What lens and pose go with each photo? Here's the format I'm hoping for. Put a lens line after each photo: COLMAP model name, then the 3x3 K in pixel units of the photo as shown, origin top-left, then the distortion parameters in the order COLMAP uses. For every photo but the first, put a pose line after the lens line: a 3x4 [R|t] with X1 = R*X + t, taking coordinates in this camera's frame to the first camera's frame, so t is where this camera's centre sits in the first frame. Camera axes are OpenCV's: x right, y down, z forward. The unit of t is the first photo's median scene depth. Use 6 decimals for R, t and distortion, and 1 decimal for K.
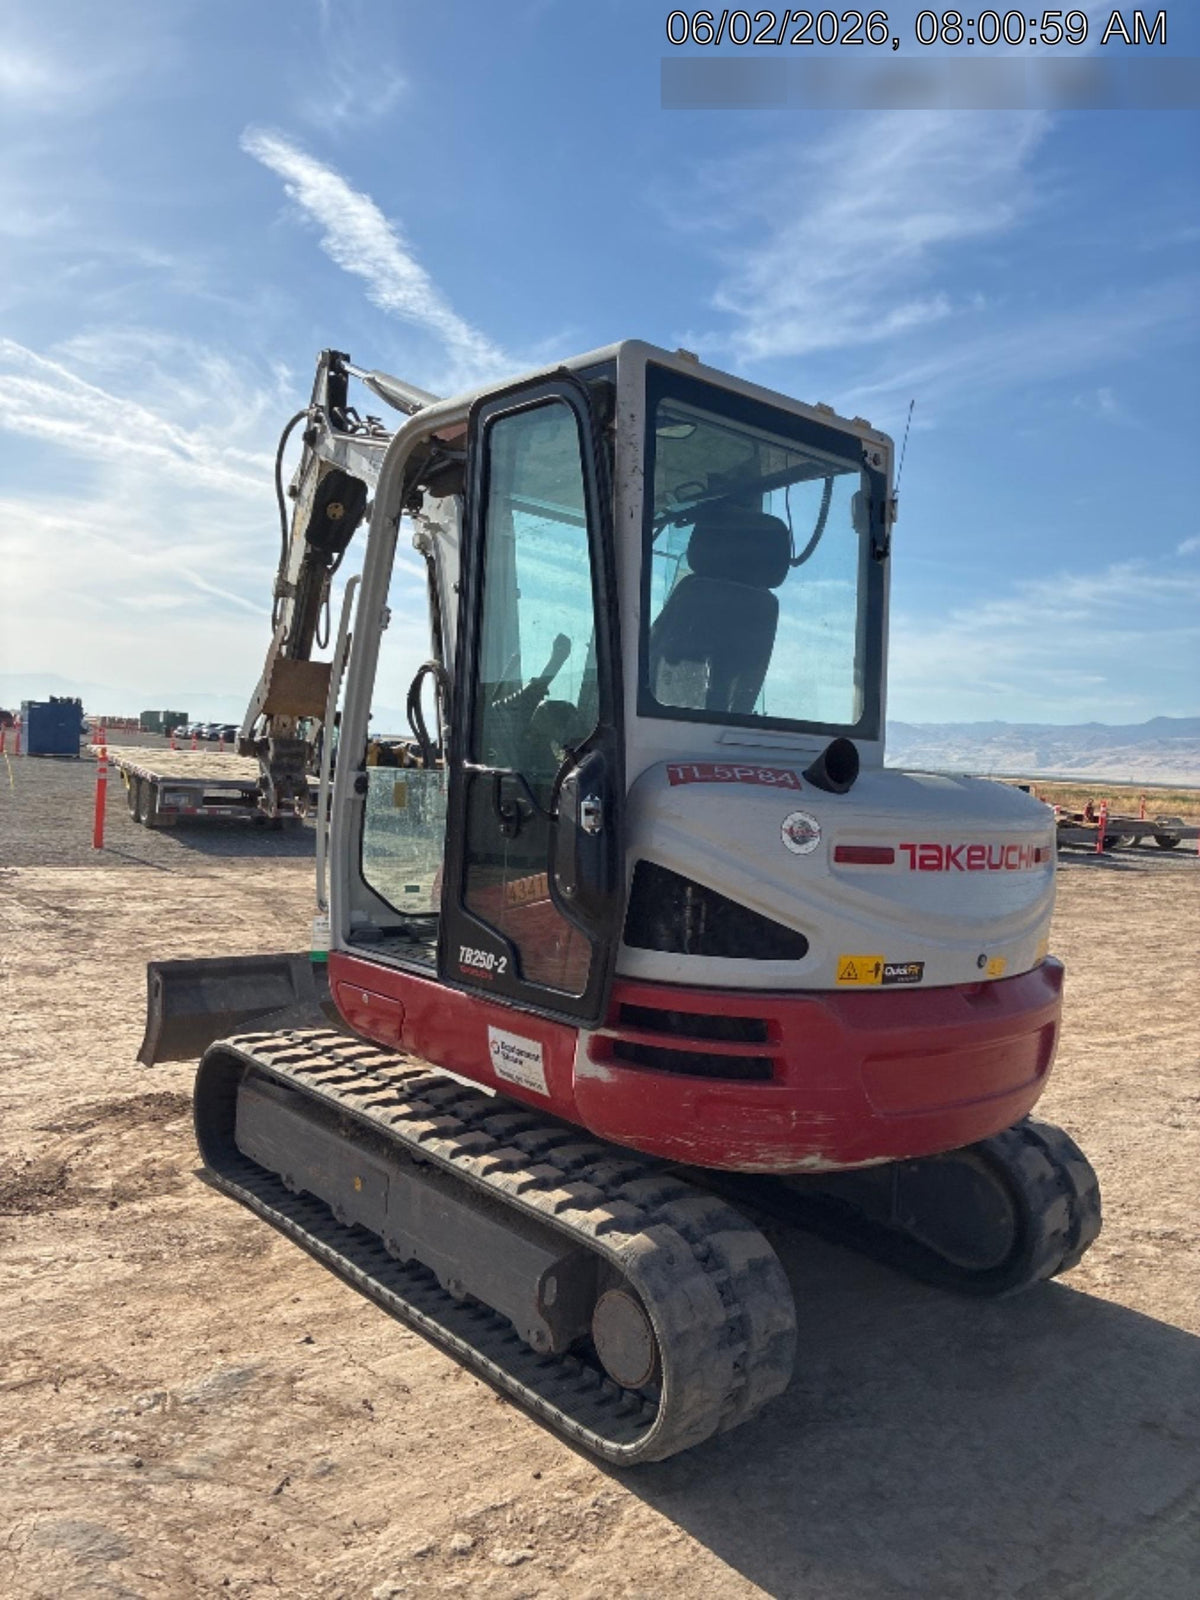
lens RADIAL K [[1176.4, 0, 591.5], [0, 1176.4, 790.4], [0, 0, 1]] dist [-0.012211, -0.004949]
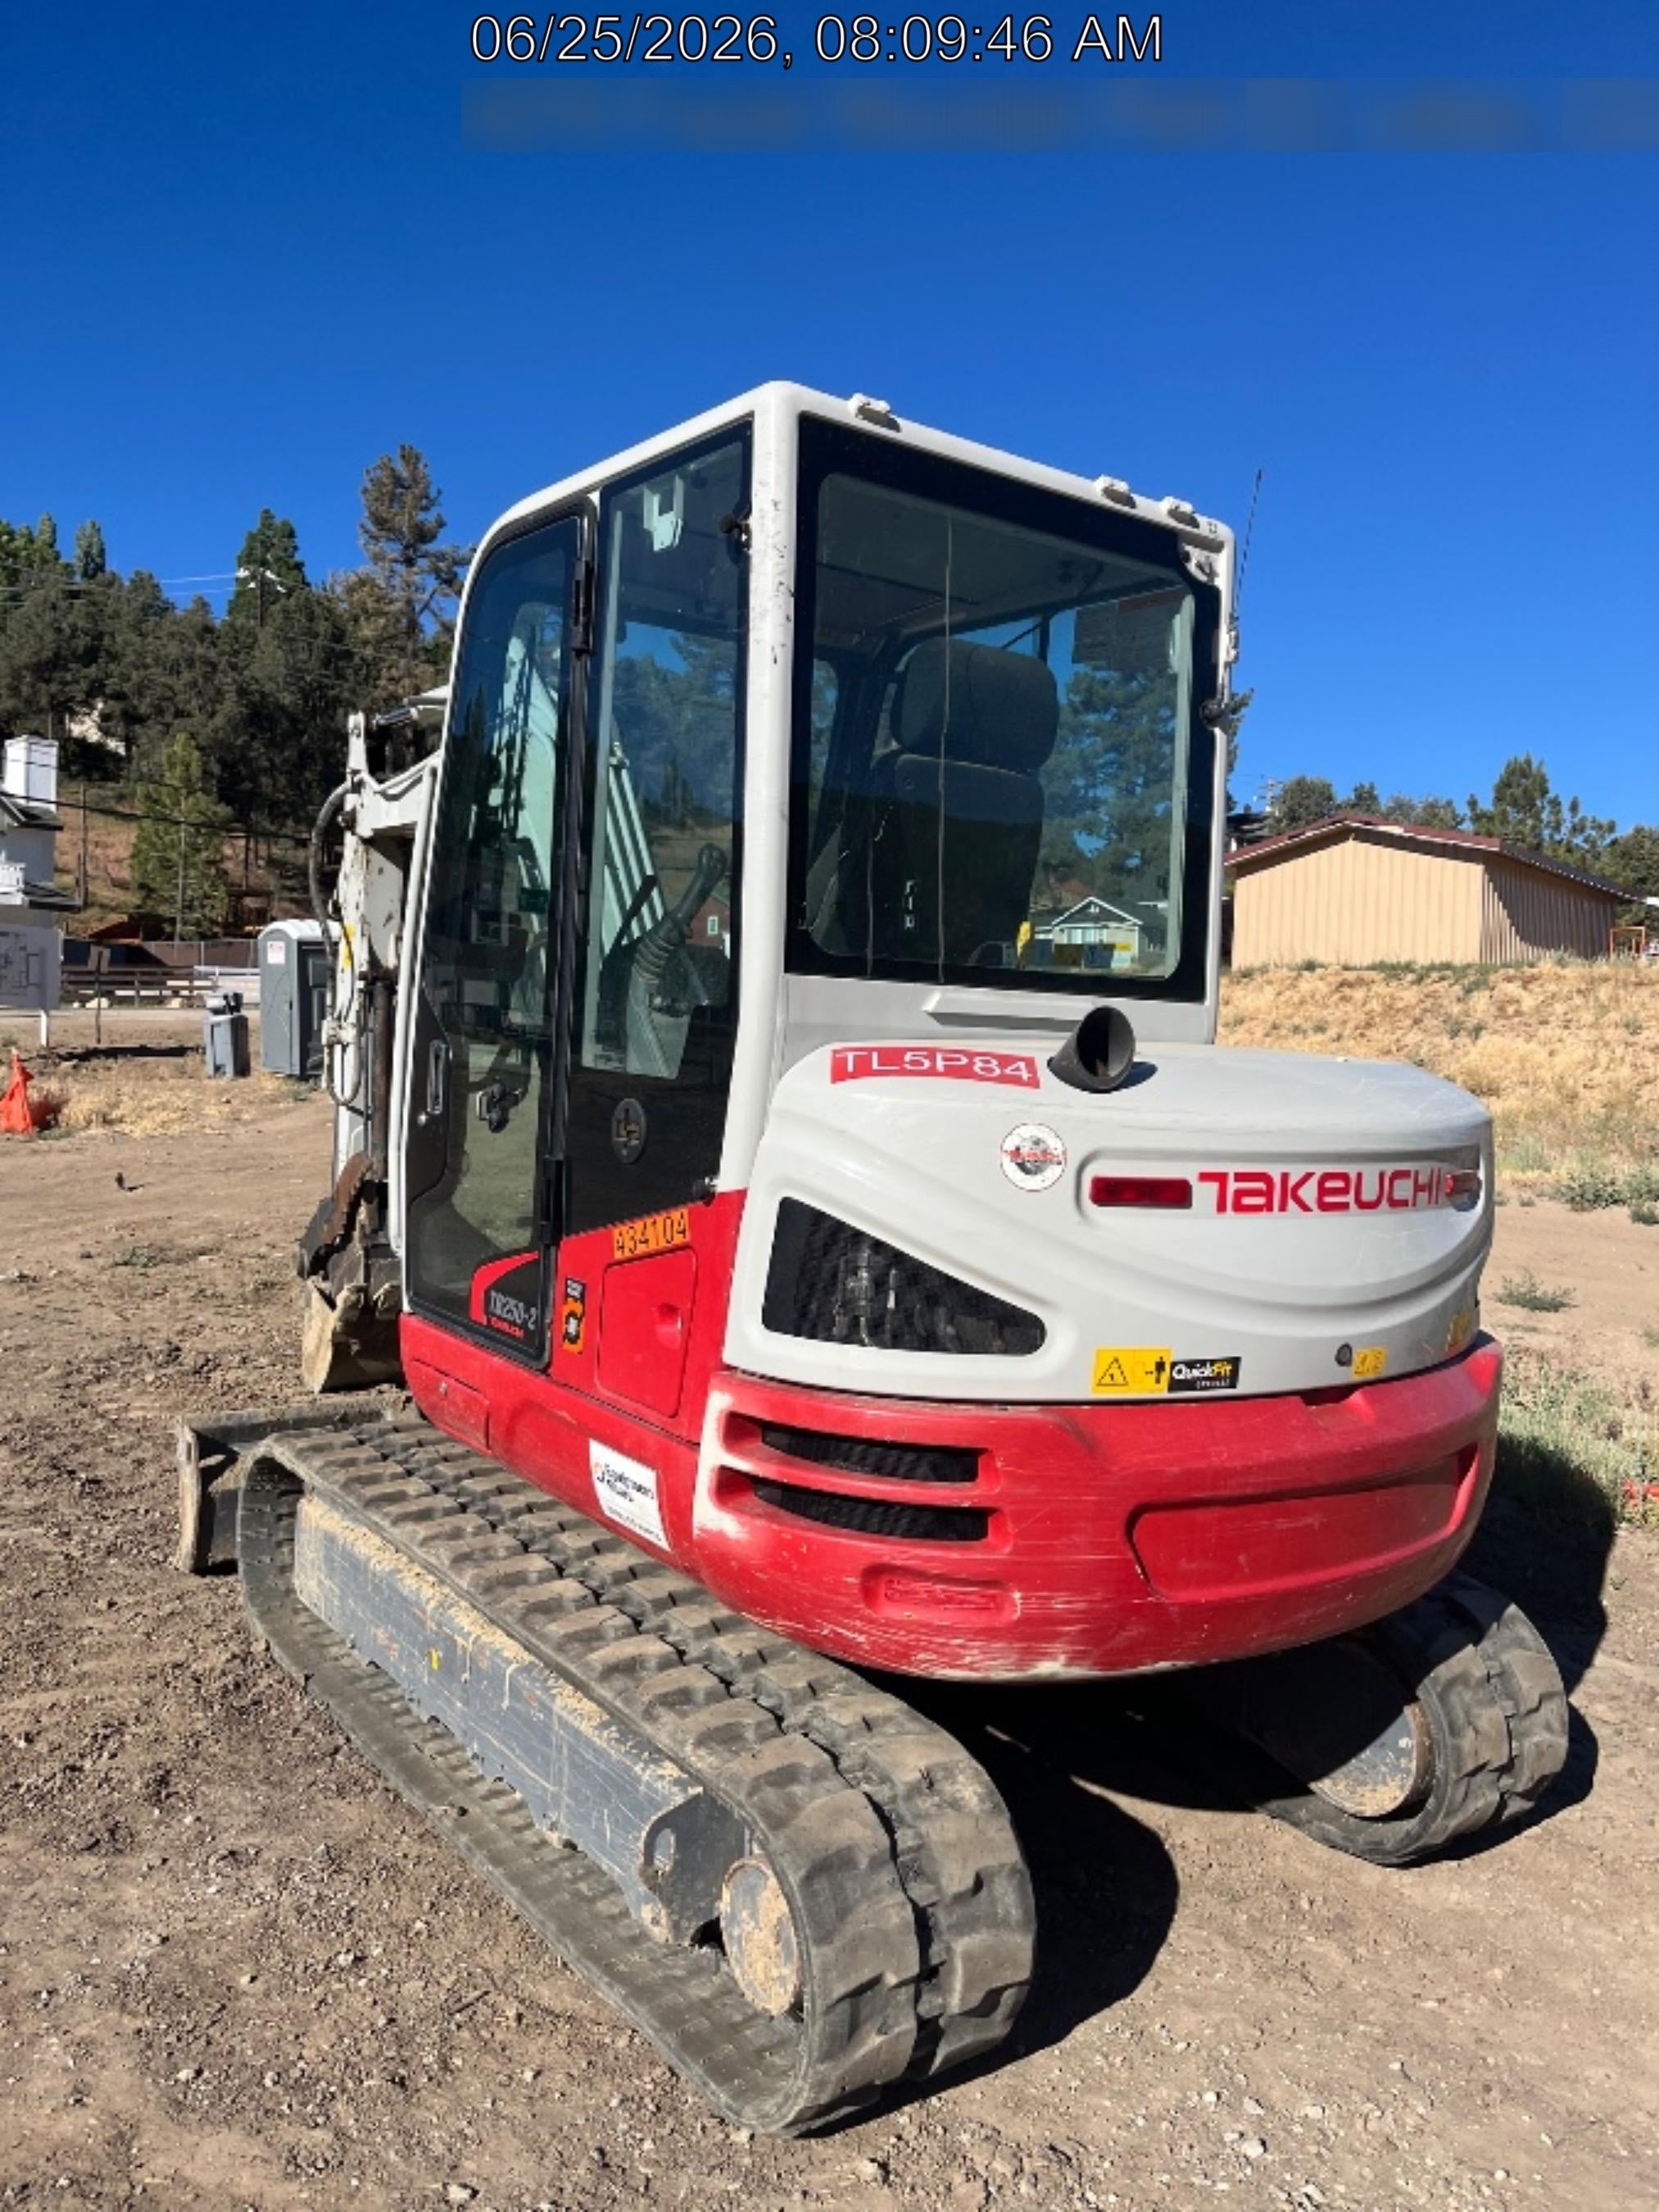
lens RADIAL K [[1626.4, 0, 850.8], [0, 1626.4, 1100.7], [0, 0, 1]] dist [-0.012211, -0.004949]
pose [[0.997004, -0.001395, -0.077339, 0.141344], [0.003580, 0.999598, 0.028116, -0.018282], [0.077269, -0.028308, 0.996608, 0.111850]]
